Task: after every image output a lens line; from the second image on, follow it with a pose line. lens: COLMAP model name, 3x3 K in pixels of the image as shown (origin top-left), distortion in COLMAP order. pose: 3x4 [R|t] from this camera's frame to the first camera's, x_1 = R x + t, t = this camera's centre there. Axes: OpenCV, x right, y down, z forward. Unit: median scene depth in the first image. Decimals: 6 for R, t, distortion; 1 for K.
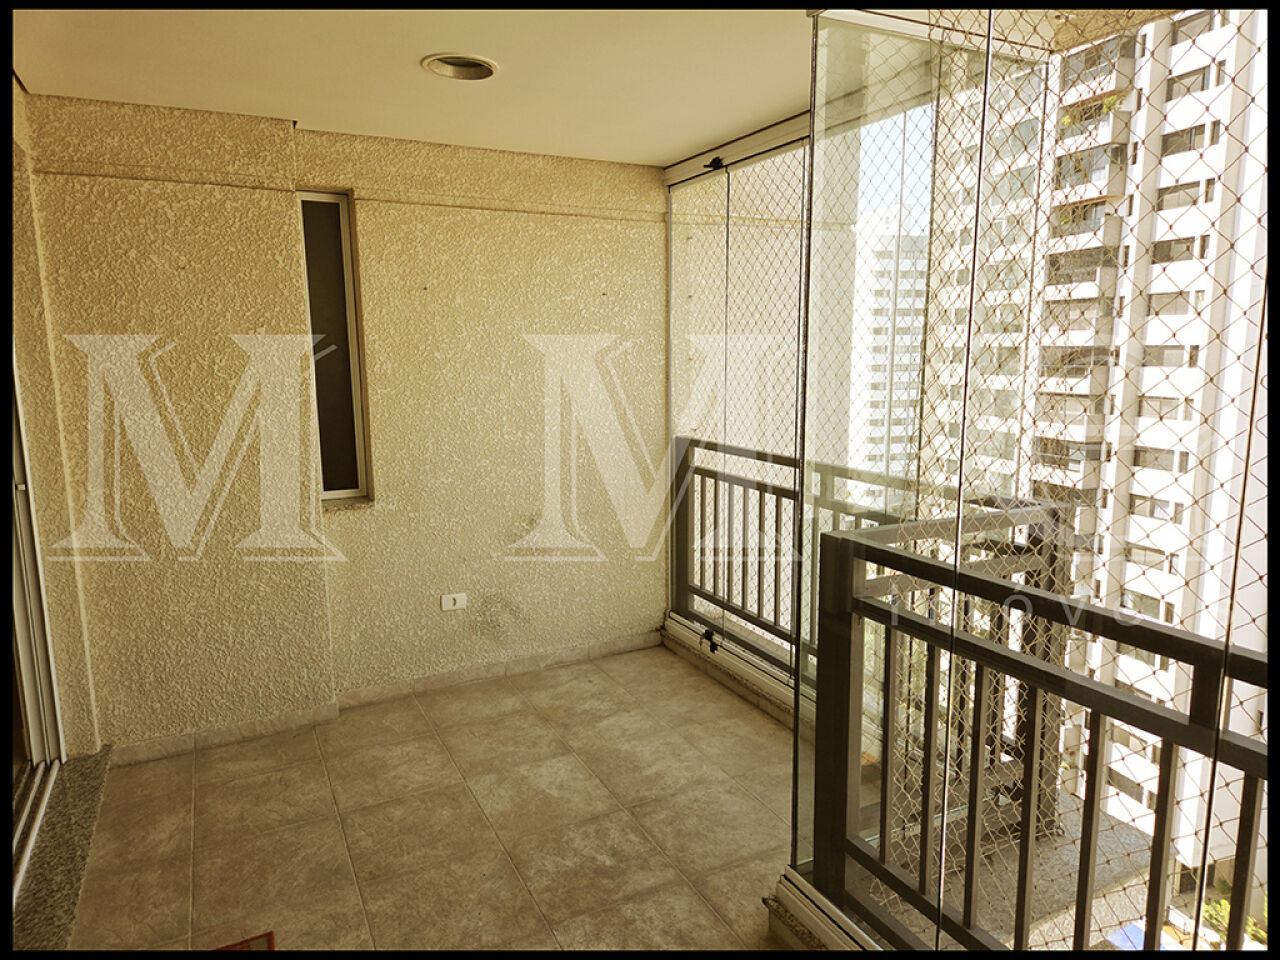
lens RADIAL K [[835.4, 0, 642.3], [0, 835.4, 478.2], [0, 0, 1]] dist [0.072578, -0.059520]
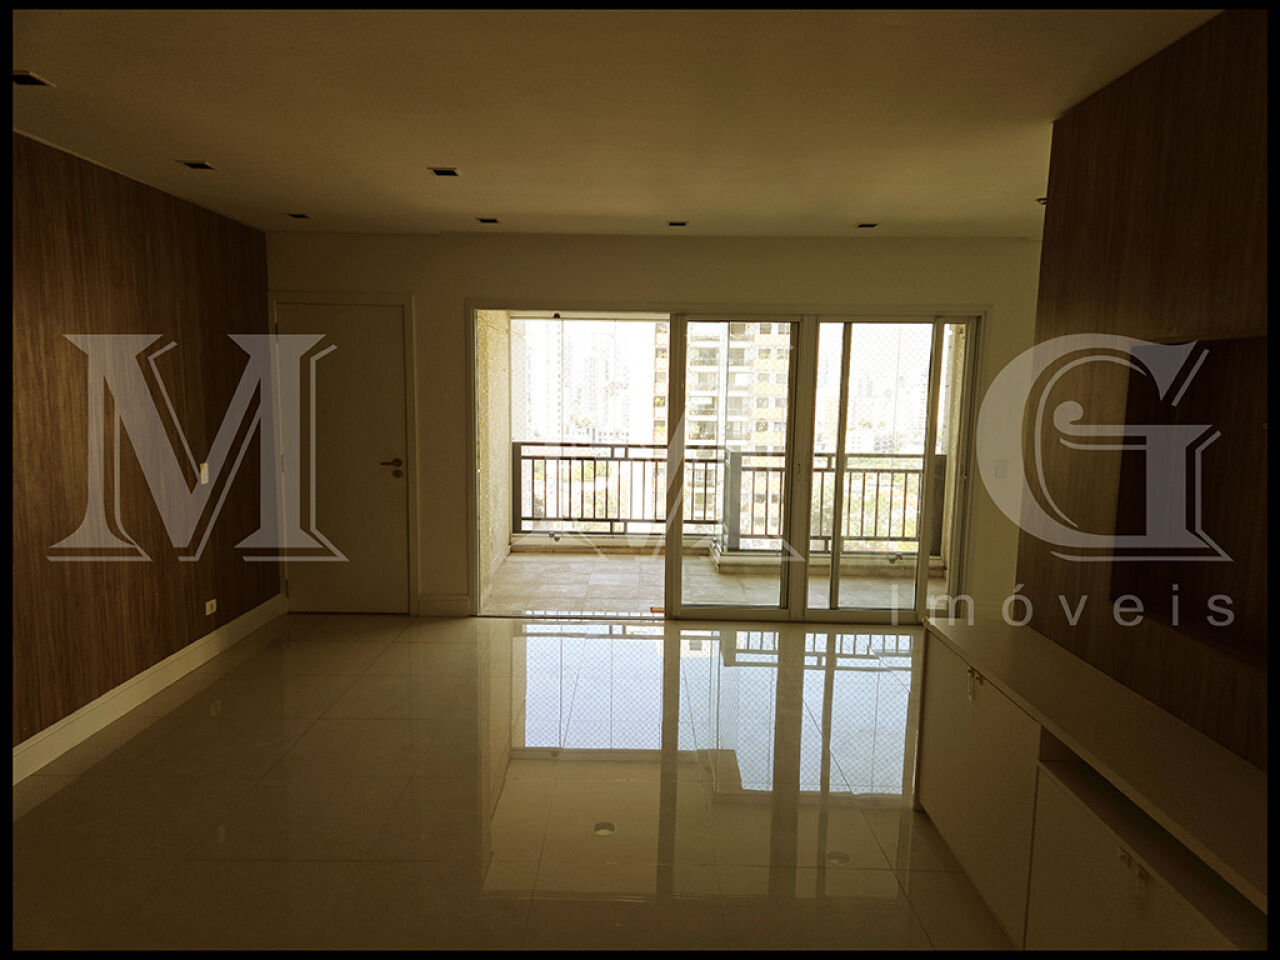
lens RADIAL K [[835.4, 0, 632.7], [0, 835.4, 488.1], [0, 0, 1]] dist [0.072578, -0.059520]
pose [[0.466780, -0.094591, 0.879300, -2.264792], [0.120783, 0.991766, 0.042572, 0.012699], [-0.876087, 0.086333, 0.474362, -0.233291]]
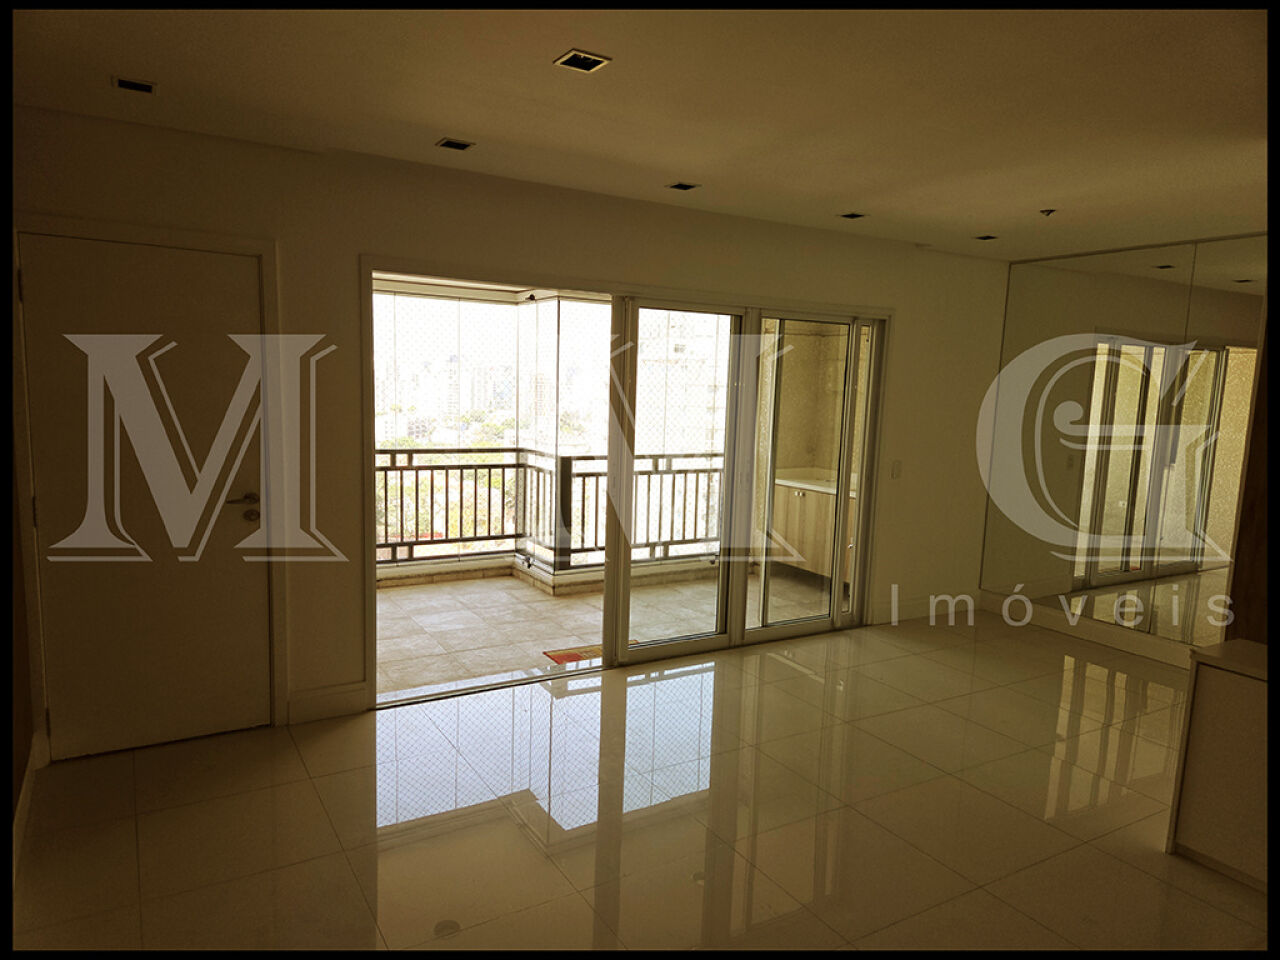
lens RADIAL K [[835.4, 0, 634.5], [0, 835.4, 491.7], [0, 0, 1]] dist [0.072578, -0.059520]
pose [[-0.067576, -0.125432, 0.989798, -2.100243], [0.124751, 0.983218, 0.133115, -0.133439], [-0.989884, 0.132474, -0.050794, 0.644209]]
